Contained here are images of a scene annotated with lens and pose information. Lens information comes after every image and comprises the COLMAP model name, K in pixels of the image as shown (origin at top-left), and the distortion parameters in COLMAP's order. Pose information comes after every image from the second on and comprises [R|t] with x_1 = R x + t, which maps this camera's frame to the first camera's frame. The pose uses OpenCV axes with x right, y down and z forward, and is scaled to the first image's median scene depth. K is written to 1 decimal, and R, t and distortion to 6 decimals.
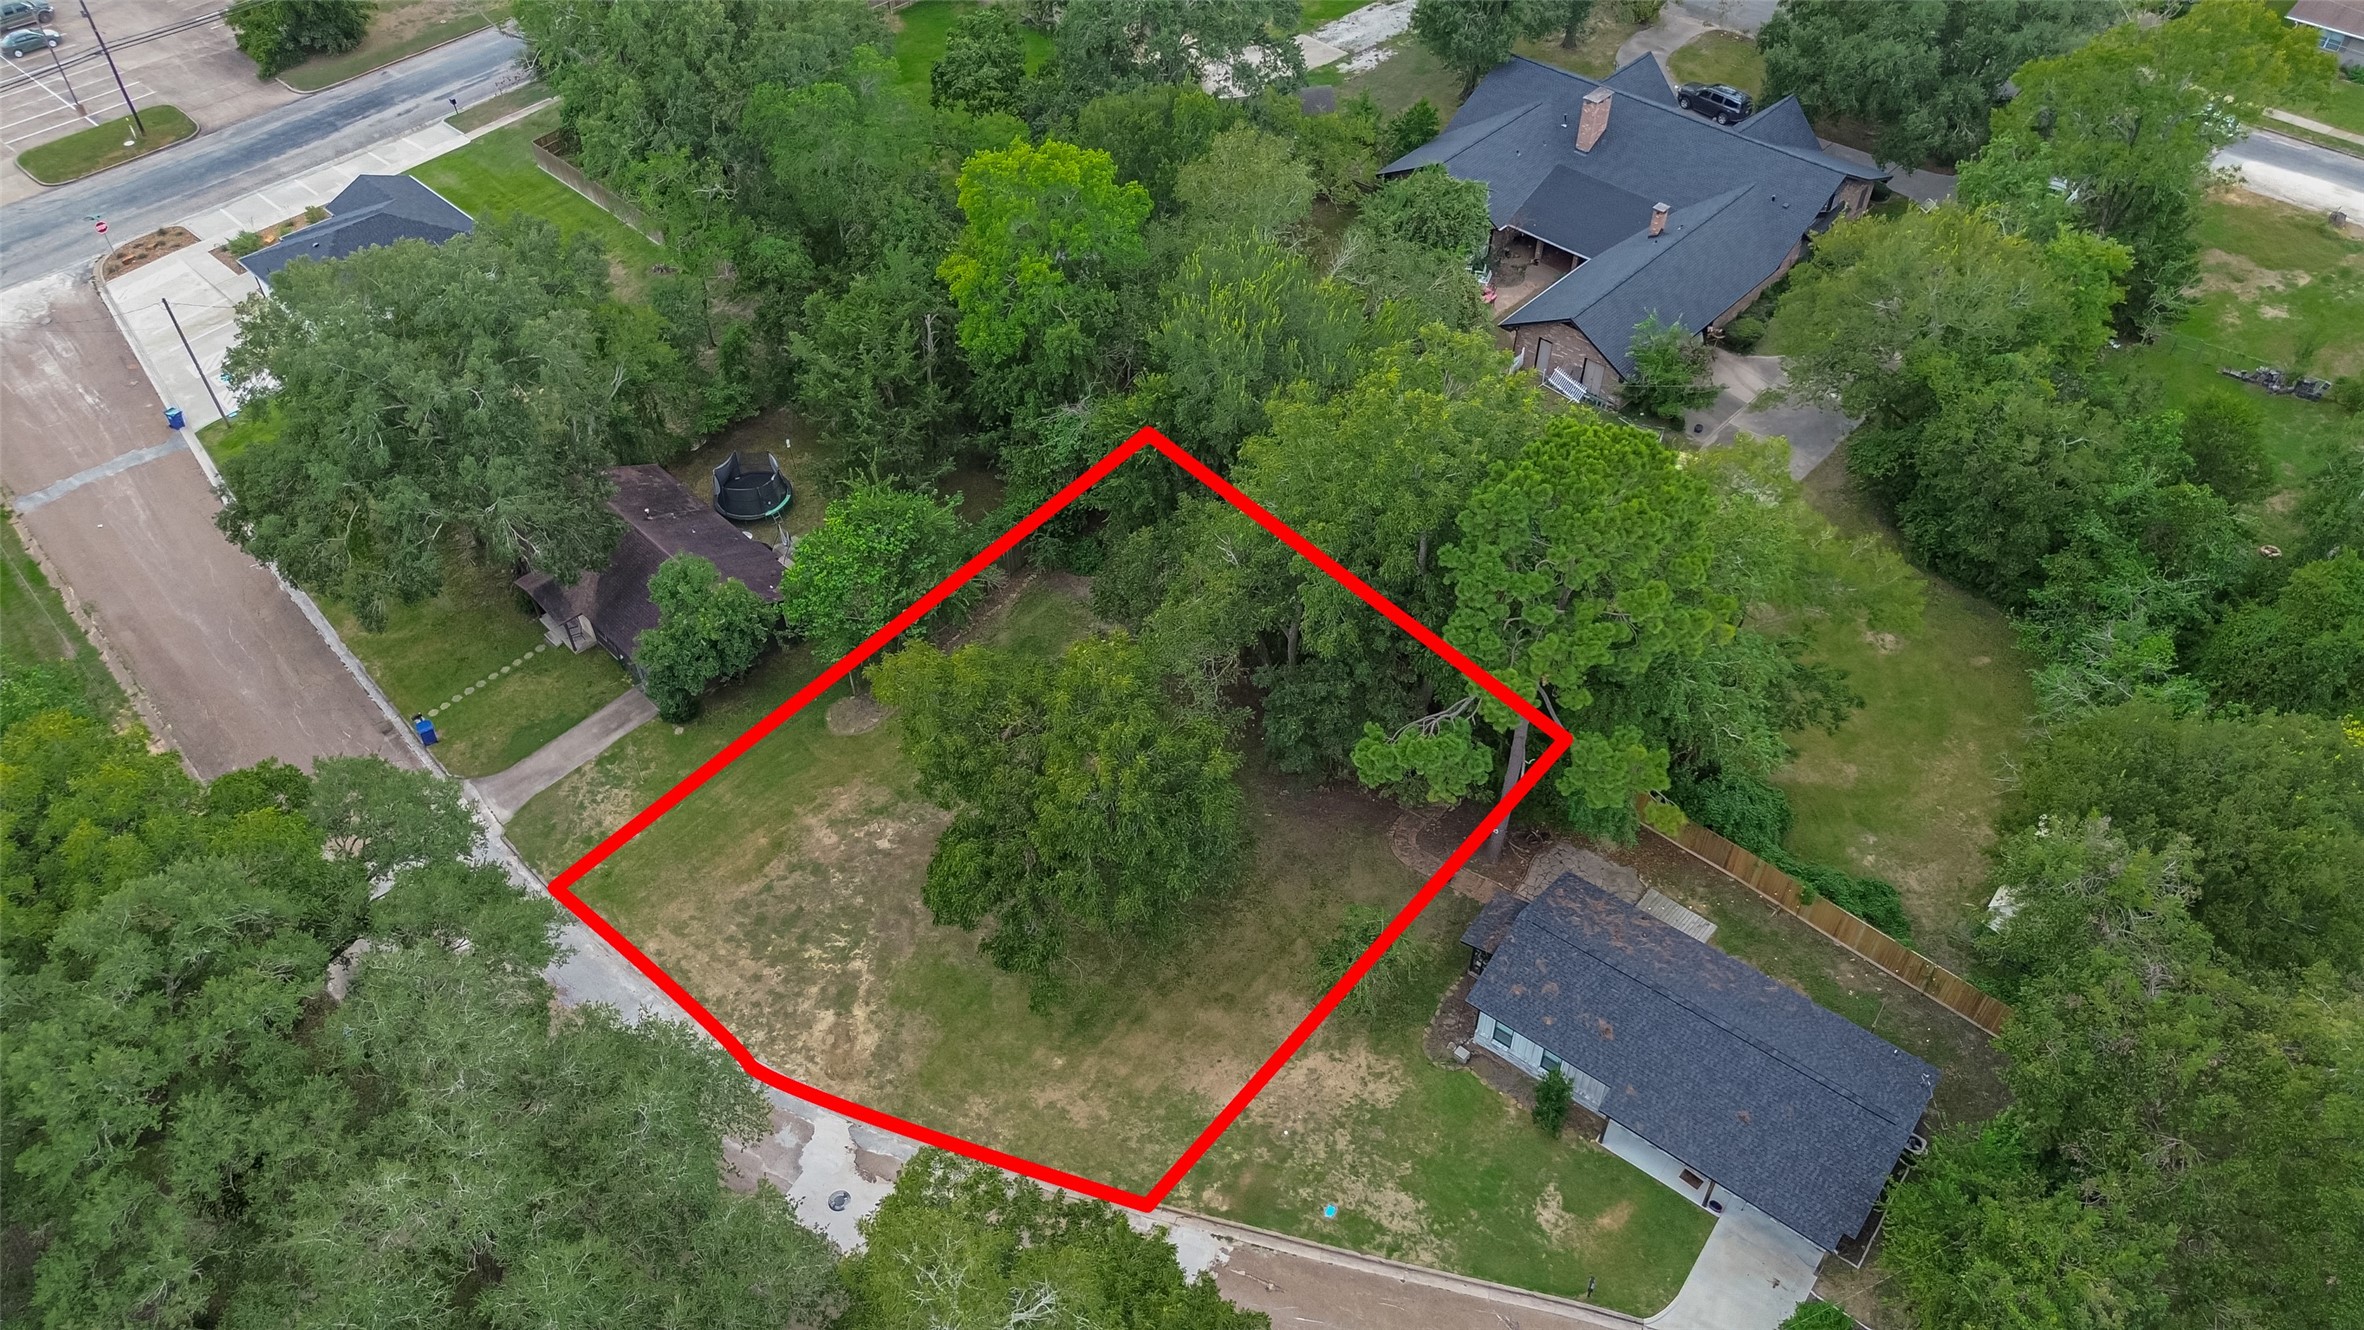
lens RADIAL K [[1655.7, 0, 1178.2], [0, 1655.7, 682.2], [0, 0, 1]] dist [0.063675, -0.059550]
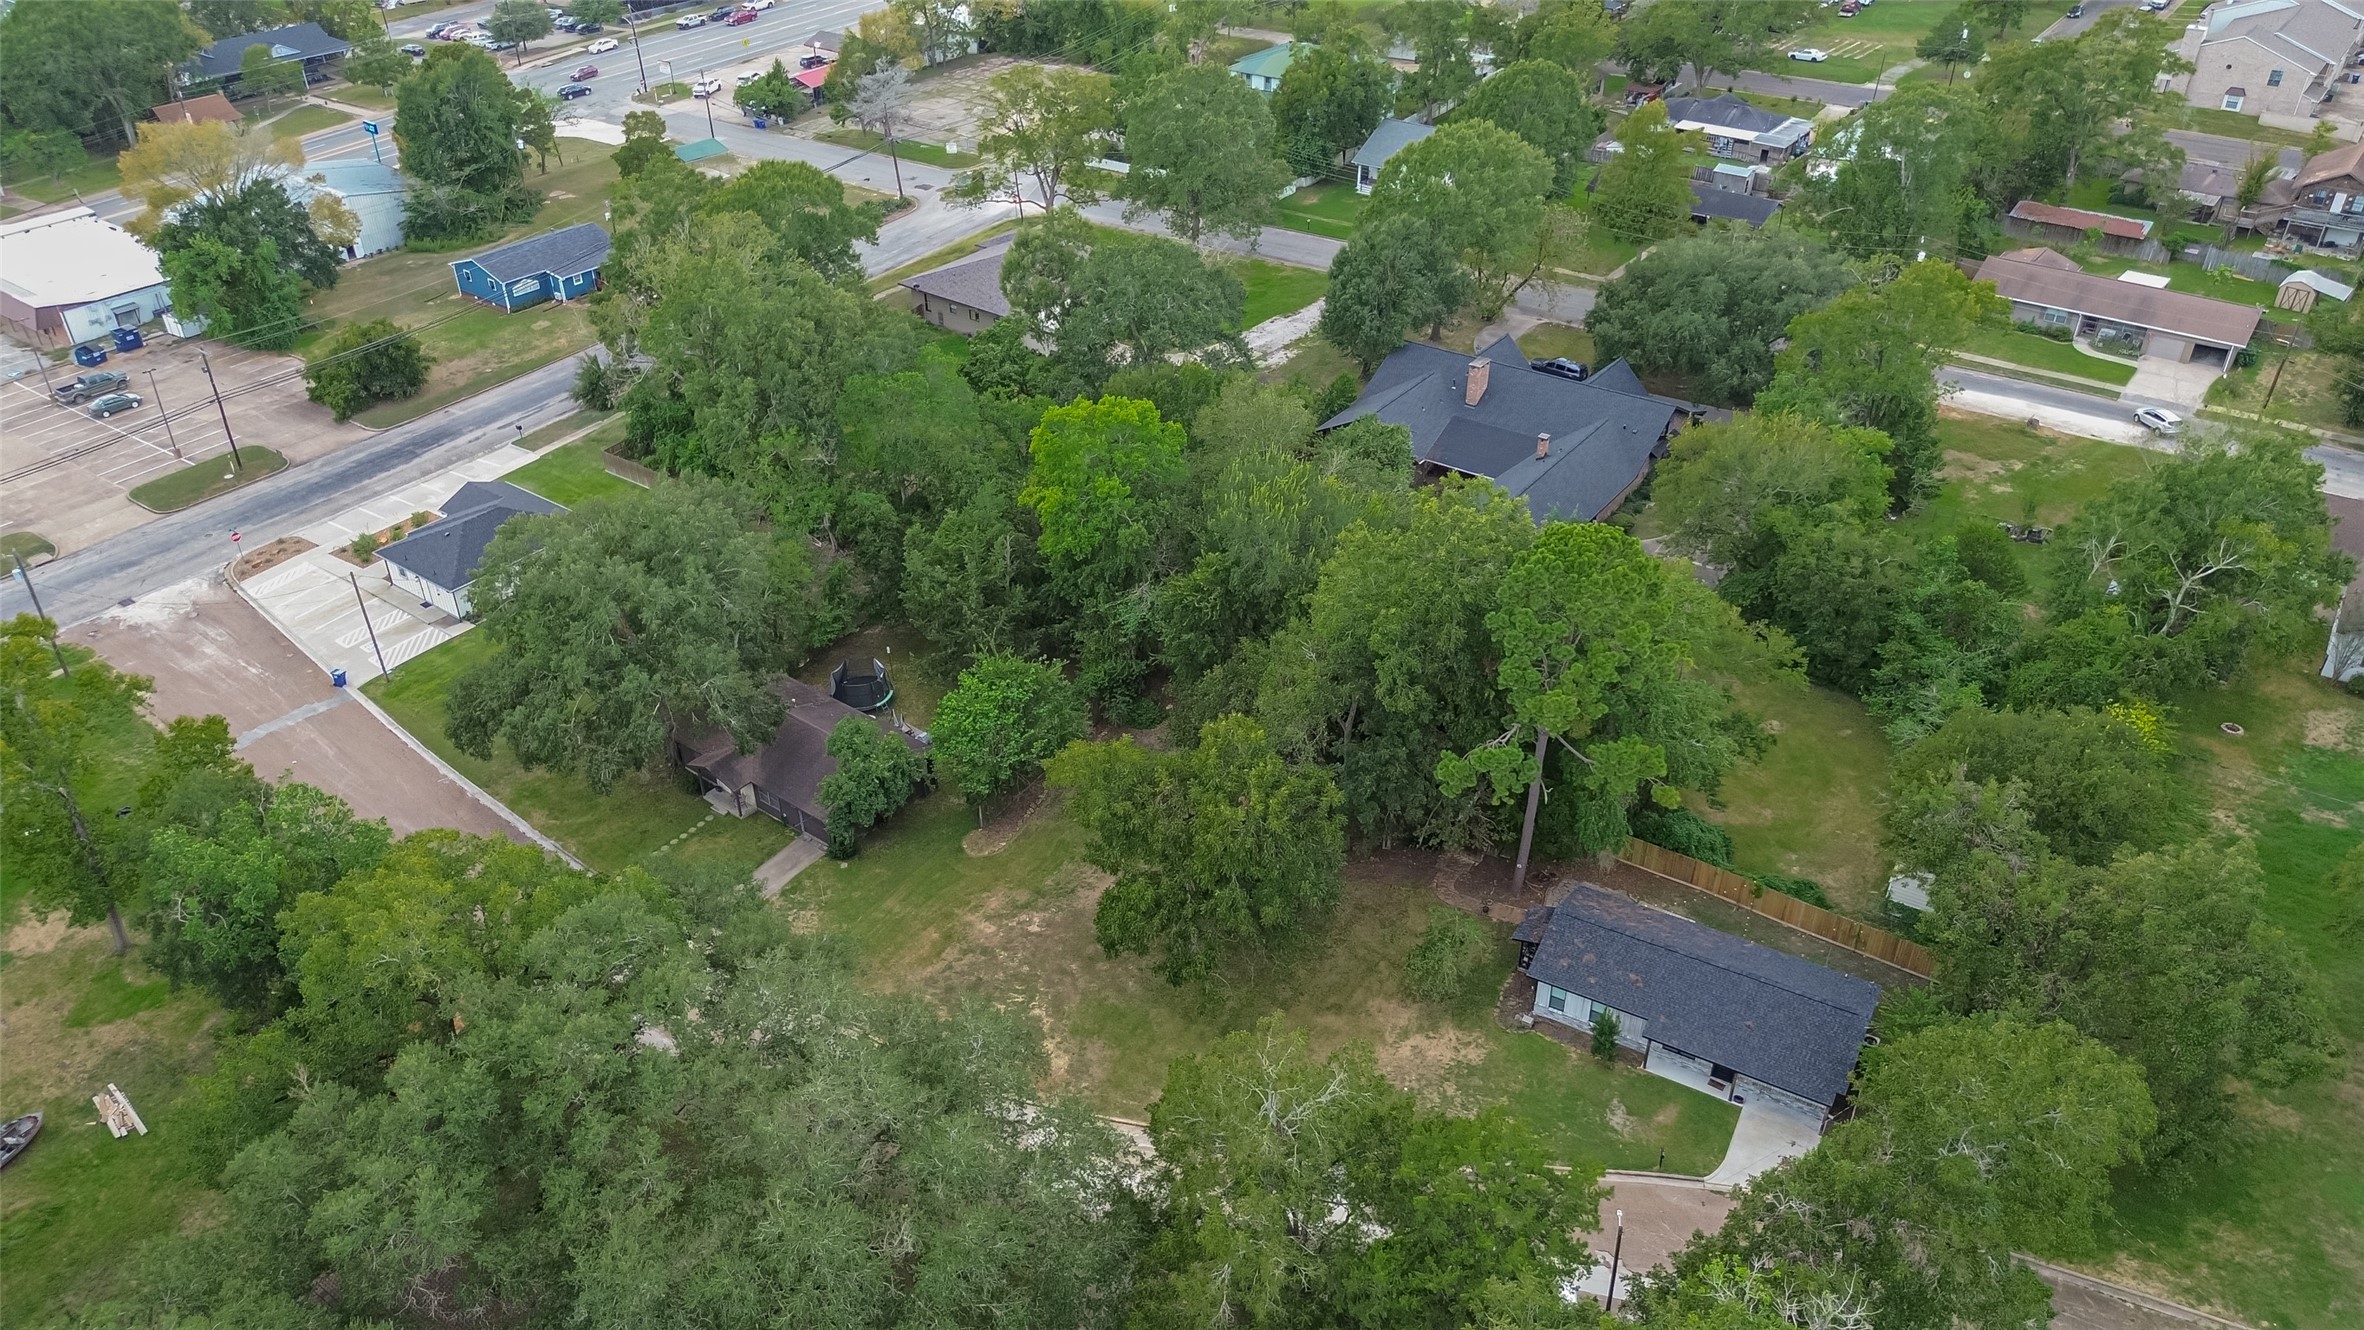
lens RADIAL K [[1655.7, 0, 1178.2], [0, 1655.7, 682.2], [0, 0, 1]] dist [0.063675, -0.059550]
pose [[0.991304, -0.070066, 0.111386, -0.174413], [0.091209, 0.975989, -0.197805, 0.153578], [-0.094853, 0.206244, 0.973892, -0.224603]]
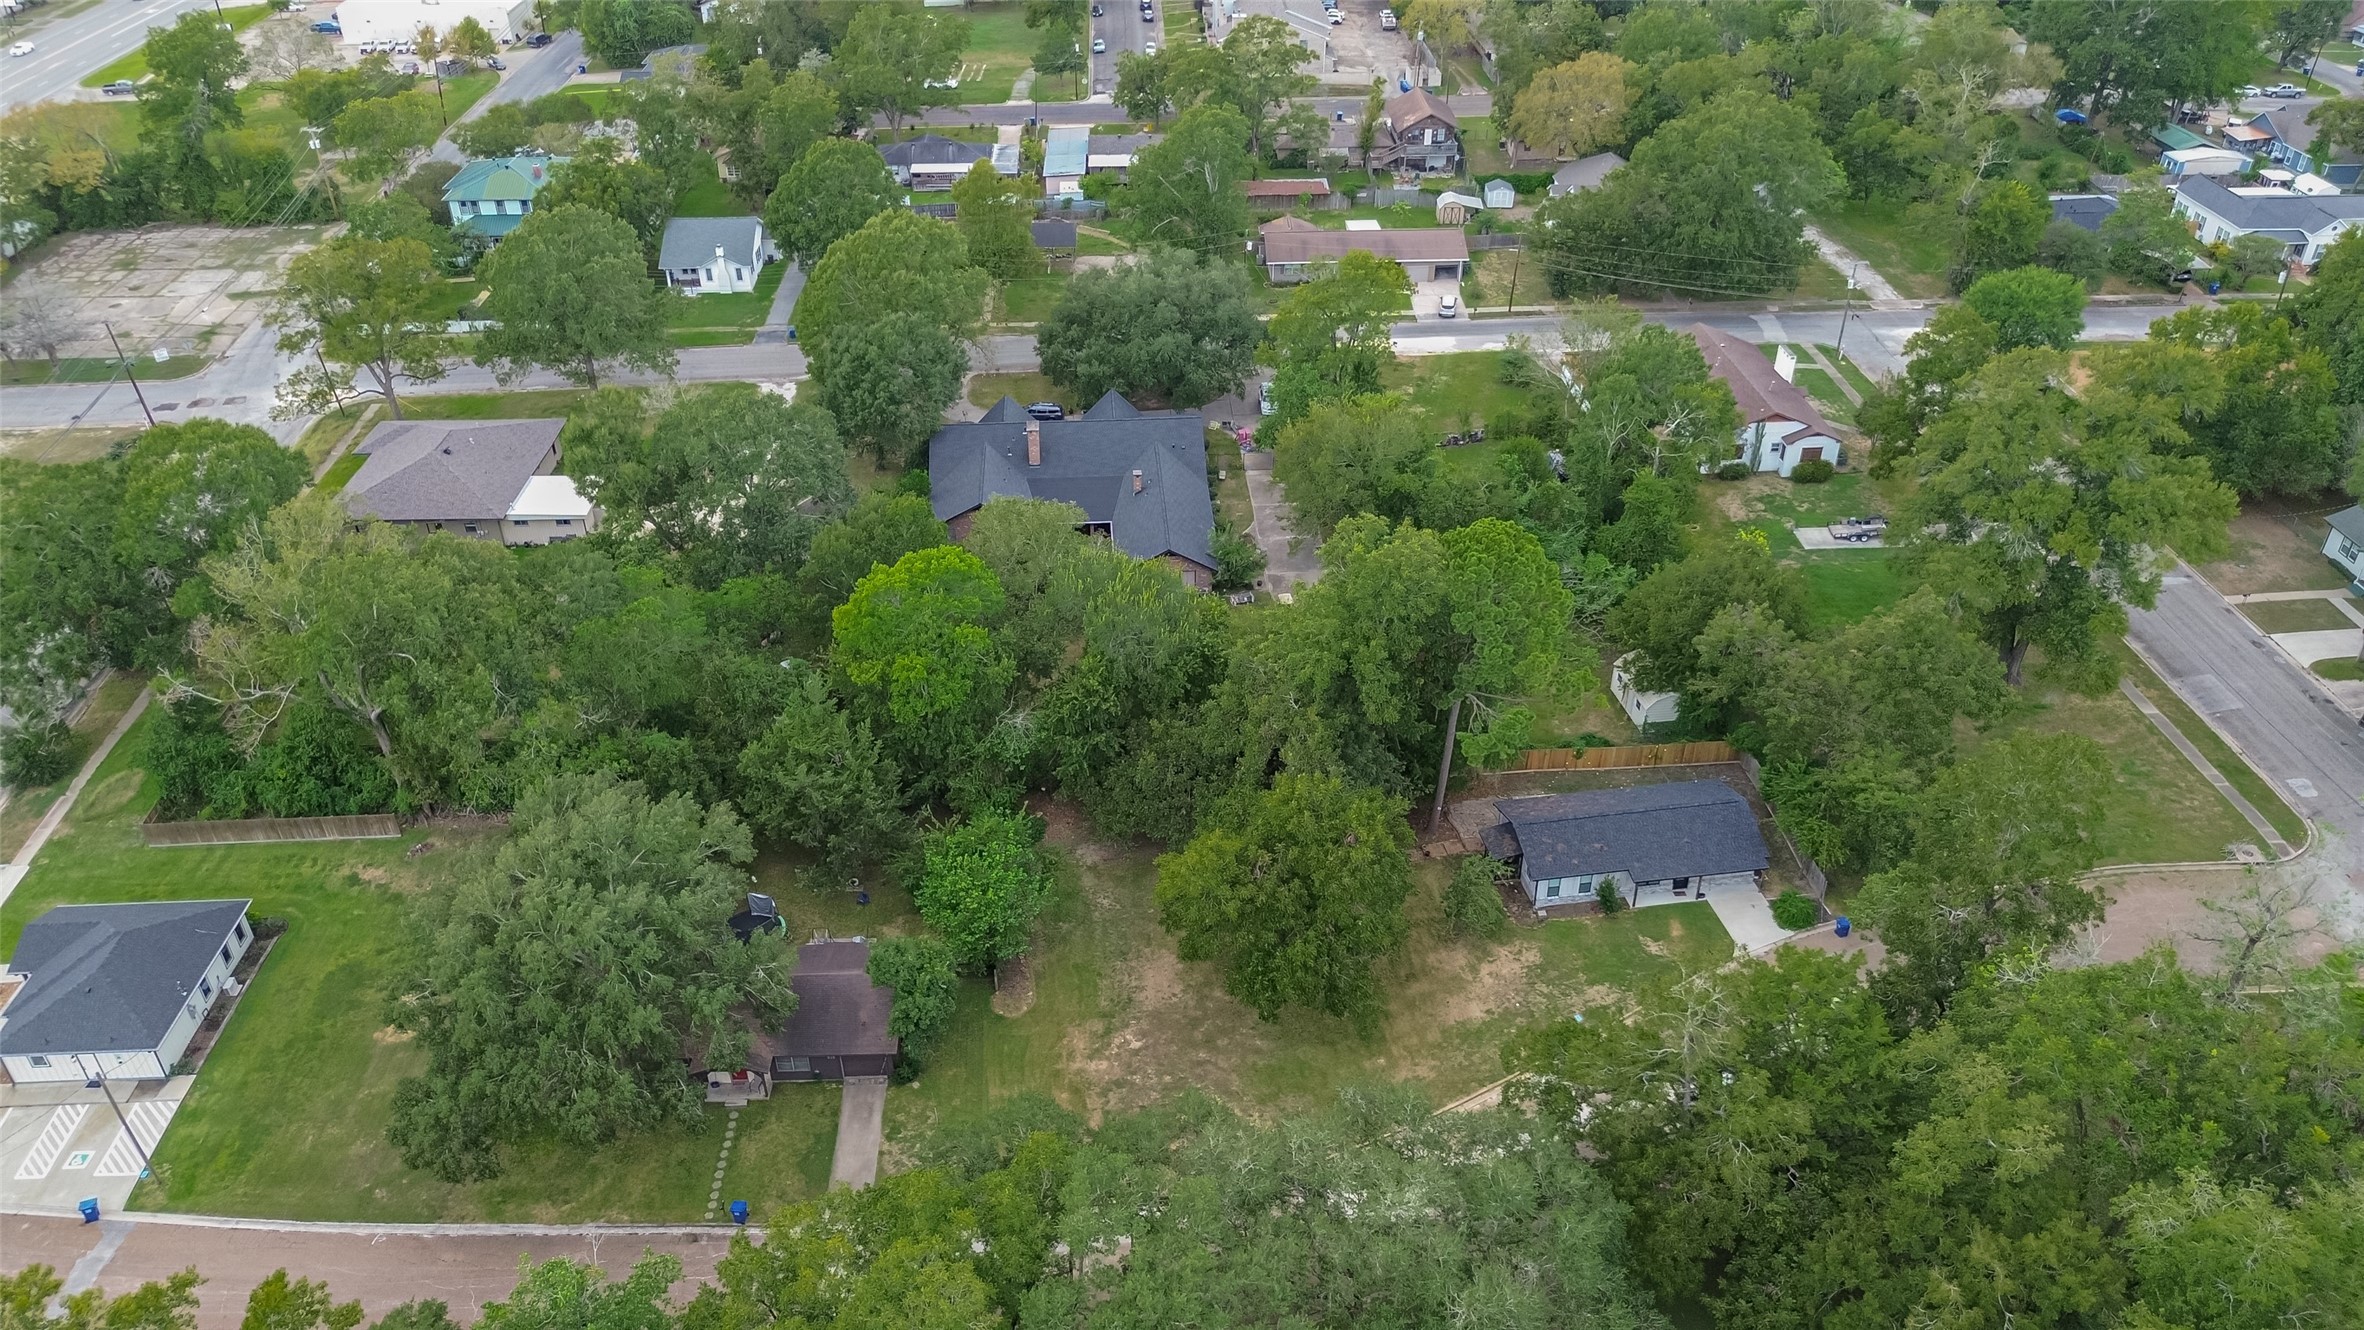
lens RADIAL K [[1677.4, 0, 1182.0], [0, 1677.4, 665.0], [0, 0, 1]] dist [0.051252, -0.045859]
pose [[0.685958, -0.396957, 0.609825, -0.748863], [0.518030, 0.854962, -0.026178, -0.093264], [-0.510985, 0.333864, 0.792104, -0.148114]]
